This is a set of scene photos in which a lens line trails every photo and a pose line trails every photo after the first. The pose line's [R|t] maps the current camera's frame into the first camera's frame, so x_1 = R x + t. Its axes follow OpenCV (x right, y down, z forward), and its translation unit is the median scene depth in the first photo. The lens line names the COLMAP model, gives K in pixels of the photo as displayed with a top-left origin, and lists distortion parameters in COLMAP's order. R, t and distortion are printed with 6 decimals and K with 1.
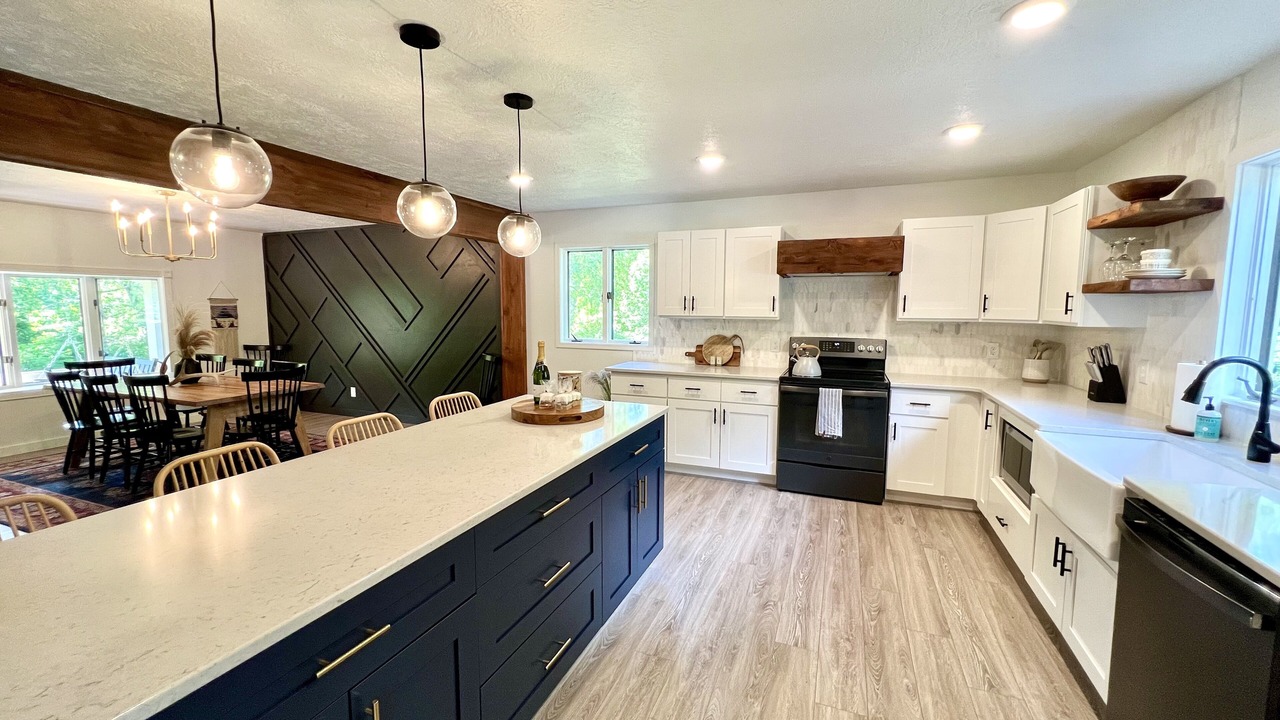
lens RADIAL K [[512.6, 0, 640.4], [0, 512.6, 358.9], [0, 0, 1]] dist [-0.002764, 0.000031]
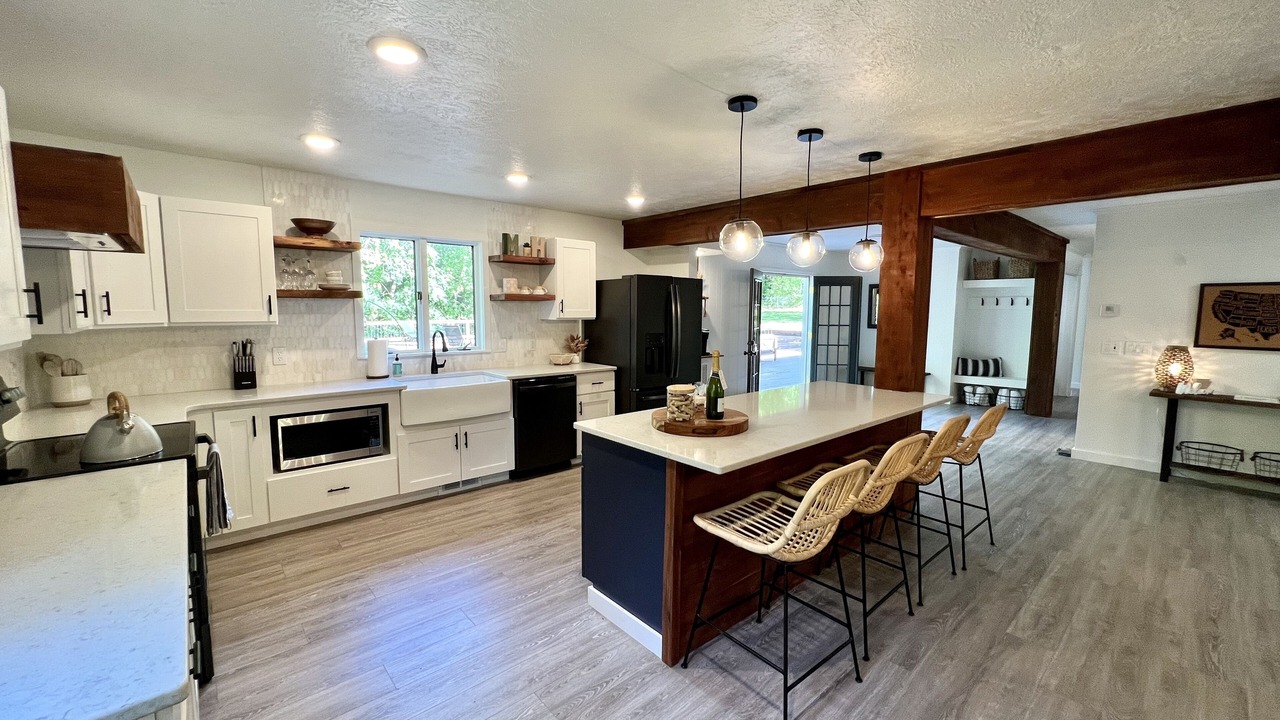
lens RADIAL K [[512.6, 0, 640.0], [0, 512.6, 357.0], [0, 0, 1]] dist [-0.002764, 0.000031]
pose [[-0.895010, -0.053153, 0.442868, -0.428016], [0.035034, 0.981430, 0.188594, -0.181568], [-0.444669, 0.184309, -0.876527, 1.669191]]
